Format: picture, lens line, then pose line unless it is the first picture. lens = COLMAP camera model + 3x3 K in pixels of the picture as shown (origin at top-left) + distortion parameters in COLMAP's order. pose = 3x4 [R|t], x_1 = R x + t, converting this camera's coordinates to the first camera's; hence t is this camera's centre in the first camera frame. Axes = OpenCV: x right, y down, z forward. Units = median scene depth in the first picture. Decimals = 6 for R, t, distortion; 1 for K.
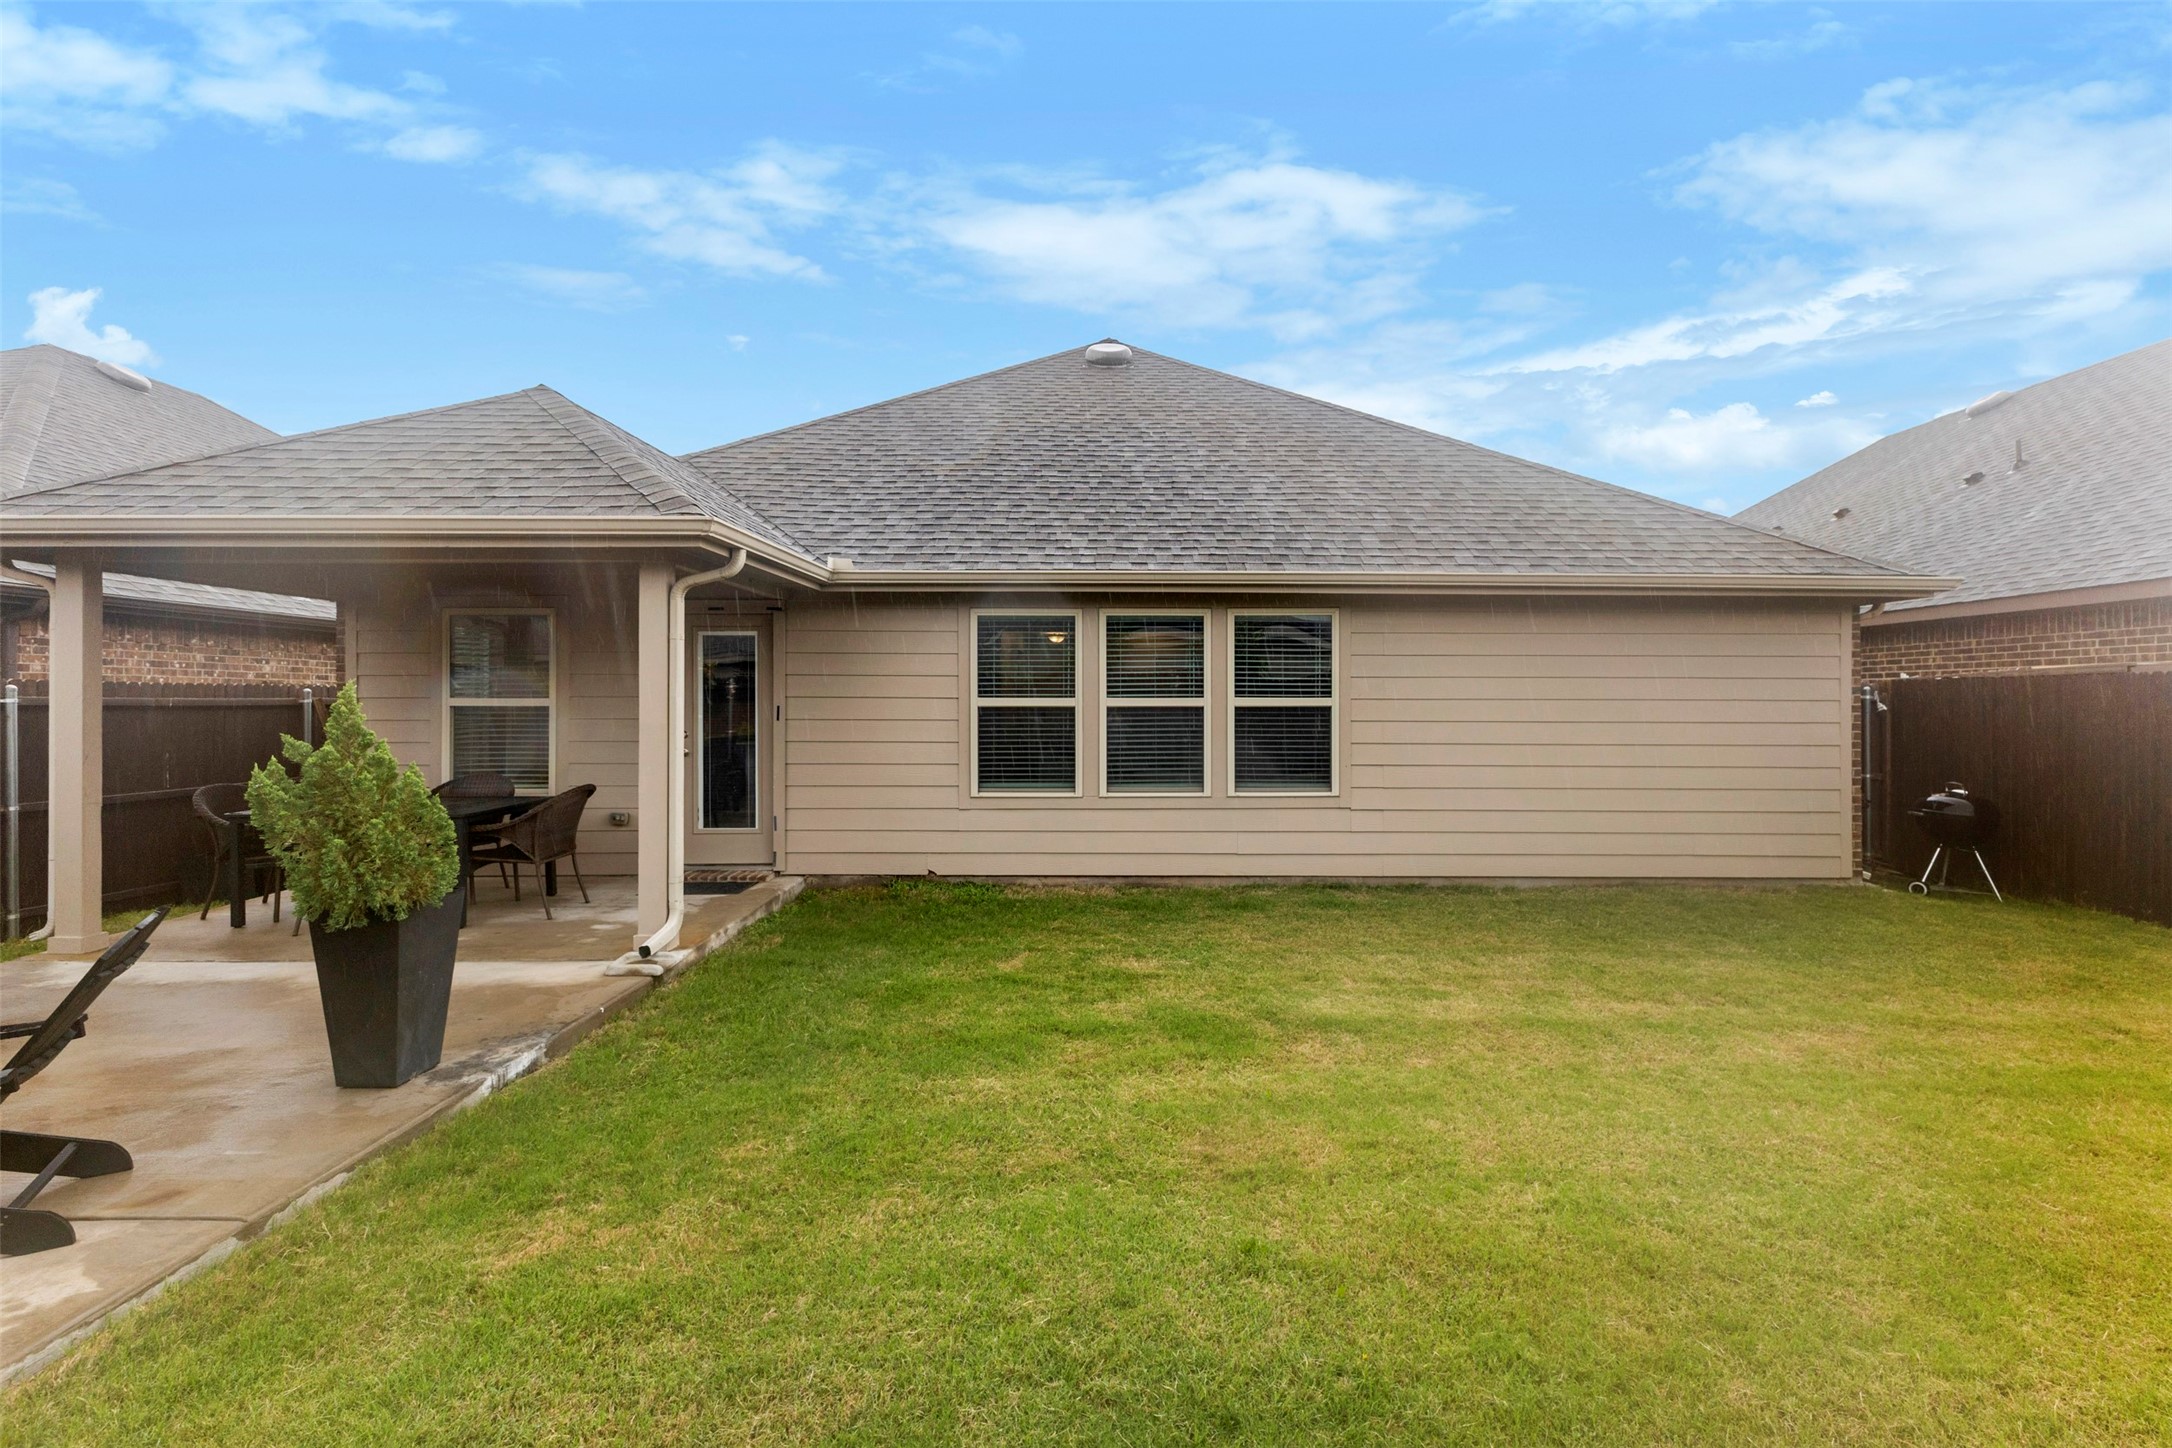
lens RADIAL K [[941.3, 0, 1075.8], [0, 941.3, 712.3], [0, 0, 1]] dist [0.001160, -0.001542]
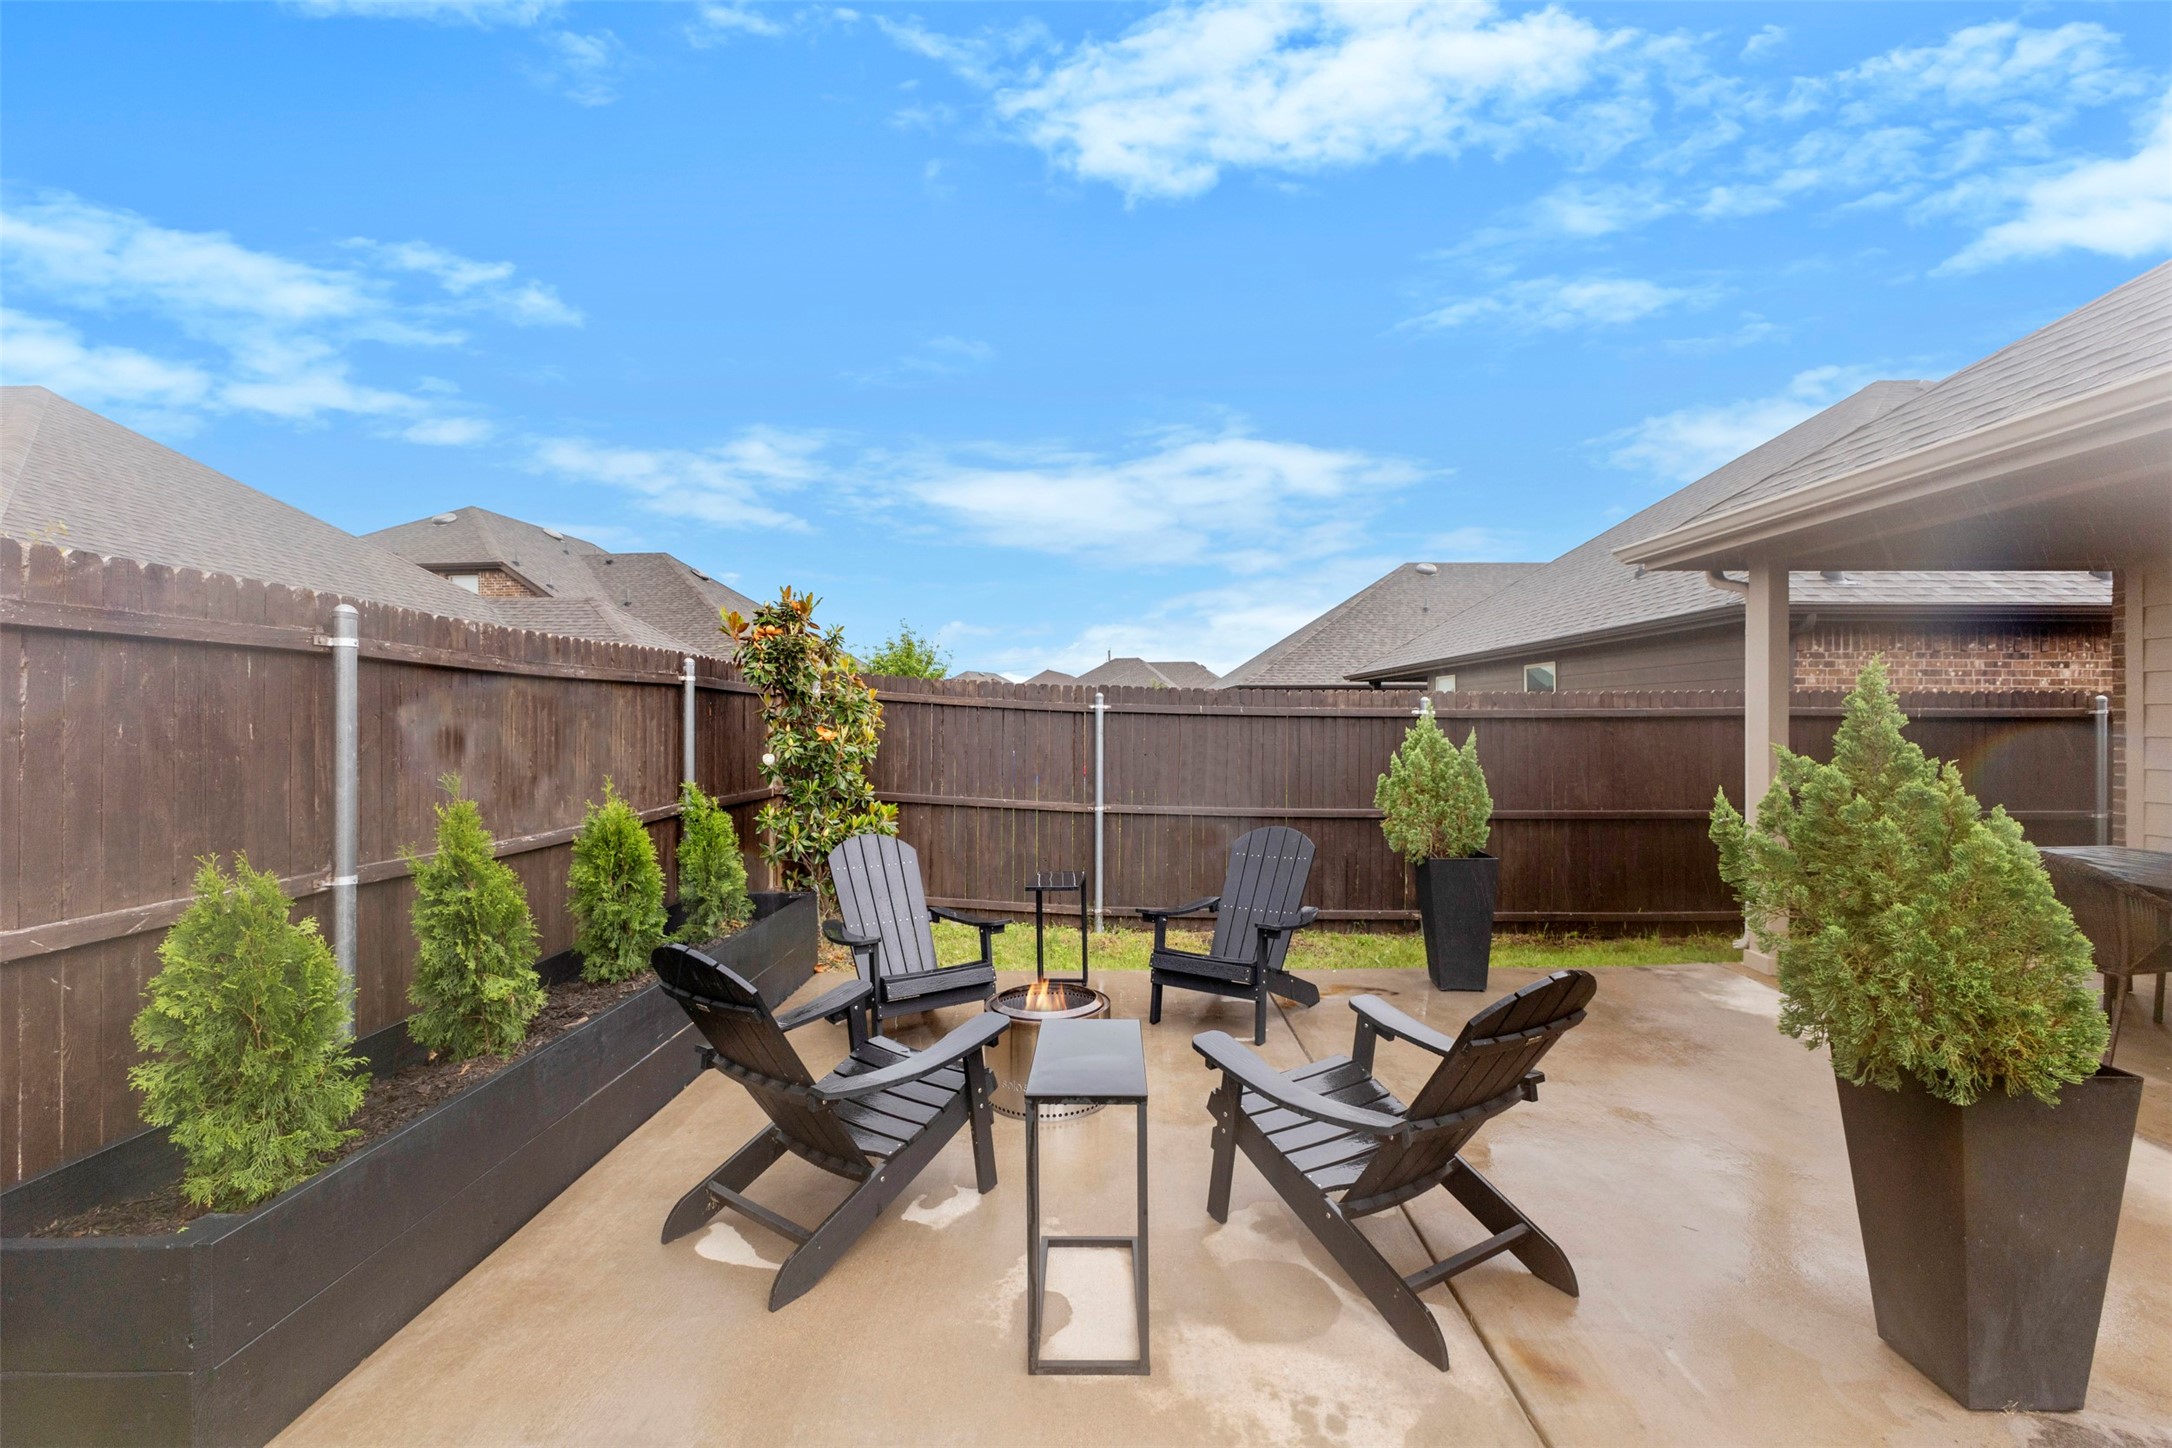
lens RADIAL K [[941.3, 0, 1075.8], [0, 941.3, 712.3], [0, 0, 1]] dist [0.001160, -0.001542]
pose [[0.008807, -0.005173, -0.999948, -0.113215], [-0.013508, 0.999895, -0.005292, 0.006516], [0.999870, 0.013554, 0.008736, 0.289073]]
